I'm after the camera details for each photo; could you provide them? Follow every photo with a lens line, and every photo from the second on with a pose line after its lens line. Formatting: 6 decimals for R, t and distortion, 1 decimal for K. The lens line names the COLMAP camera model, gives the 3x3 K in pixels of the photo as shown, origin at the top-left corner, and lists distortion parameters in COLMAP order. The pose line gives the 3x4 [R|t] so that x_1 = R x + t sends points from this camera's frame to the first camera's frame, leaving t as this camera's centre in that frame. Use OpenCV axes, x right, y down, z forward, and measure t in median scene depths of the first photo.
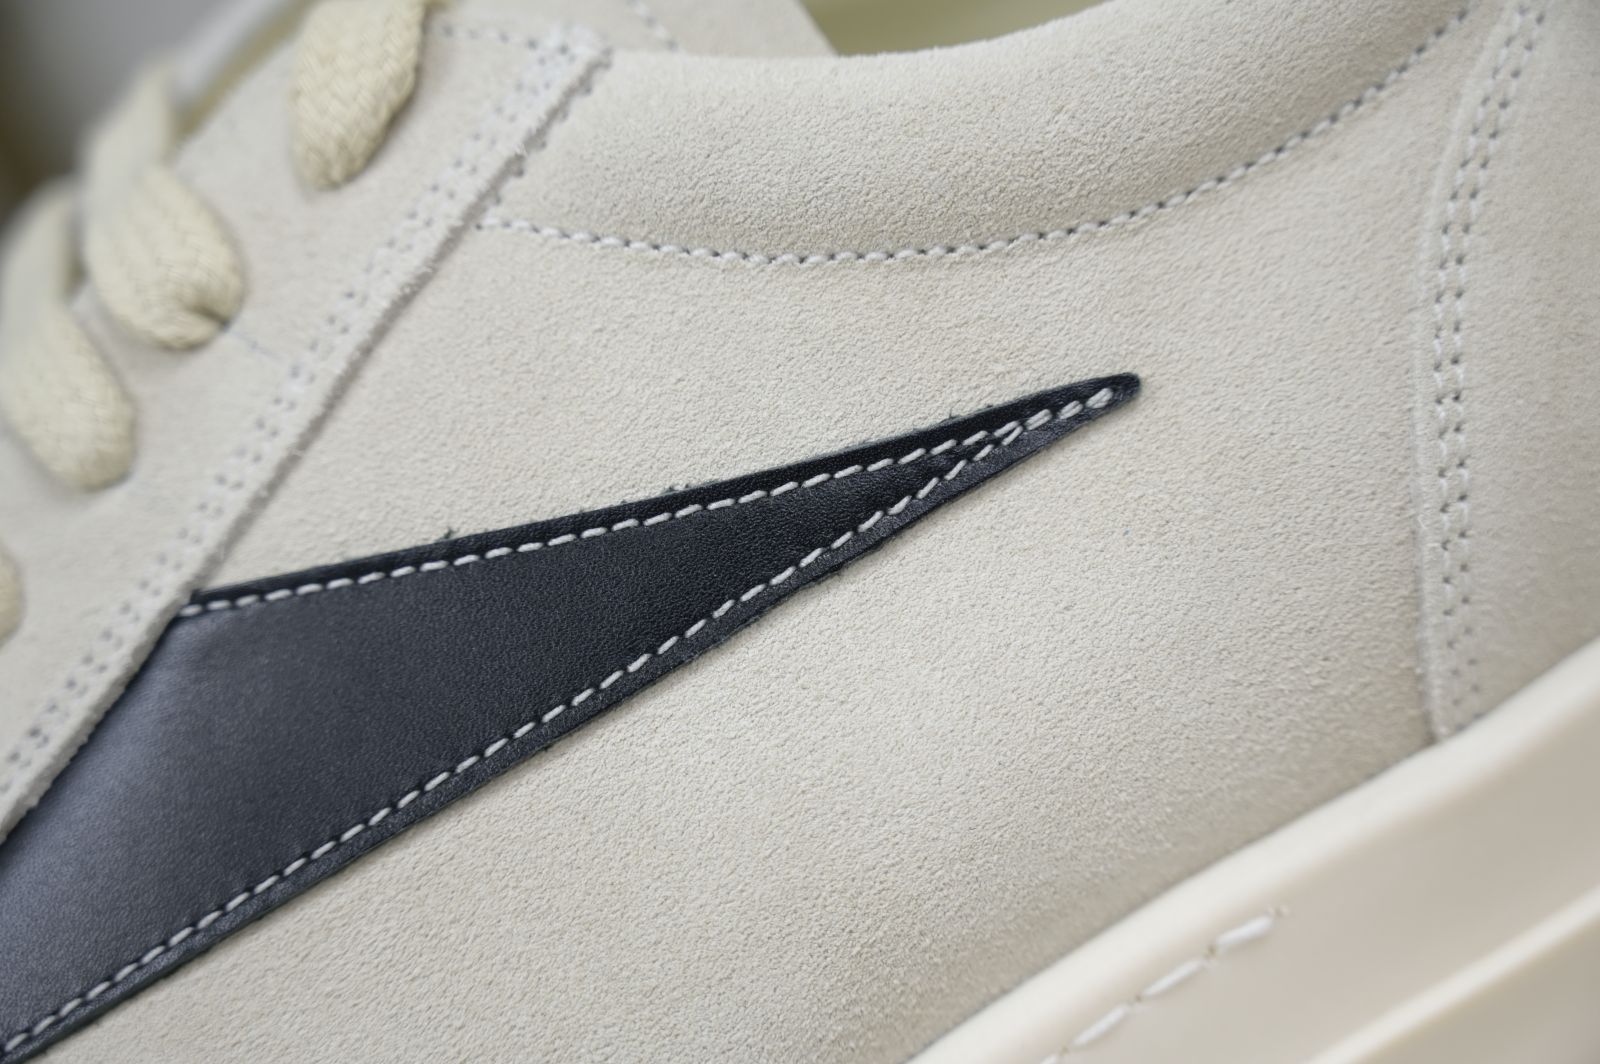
lens RADIAL K [[3170.5, 0, 800.4], [0, 3170.5, 534.3], [0, 0, 1]] dist [-0.019194, 0.000000]
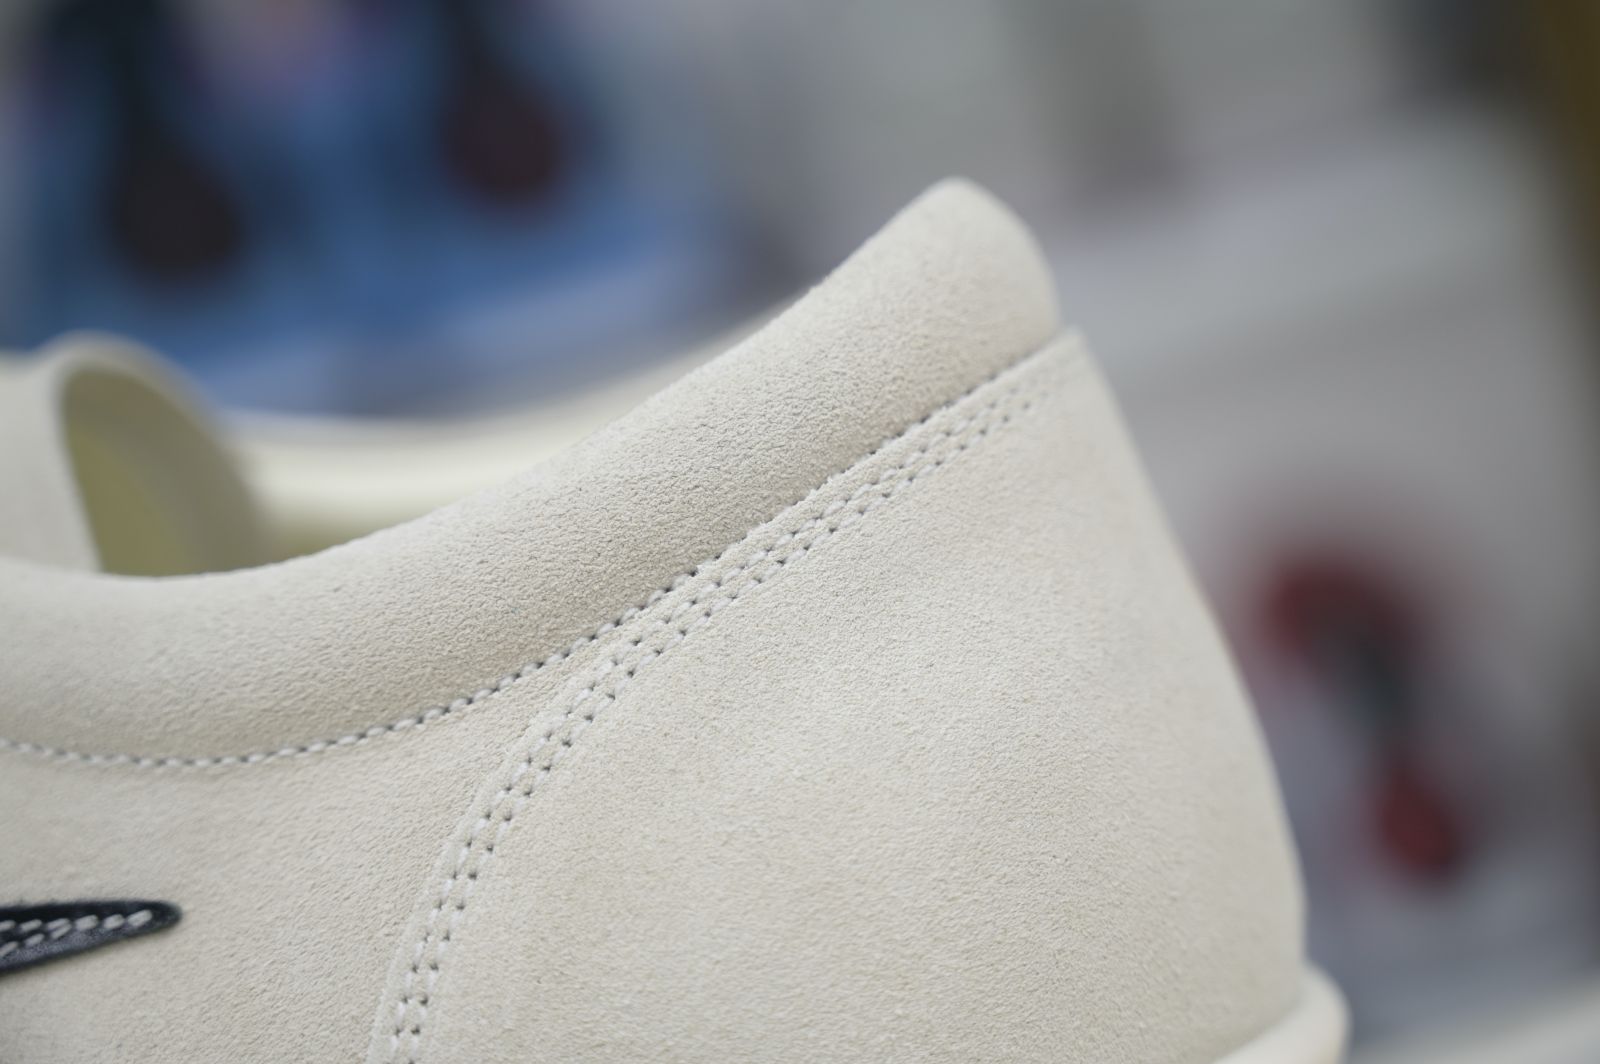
lens RADIAL K [[3170.5, 0, 799.6], [0, 3170.5, 530.6], [0, 0, 1]] dist [-0.019194, 0.000000]
pose [[0.915853, 0.202226, -0.346869, 0.648078], [-0.259912, 0.957074, -0.128279, -0.089448], [0.306038, 0.207640, 0.929100, 0.037584]]
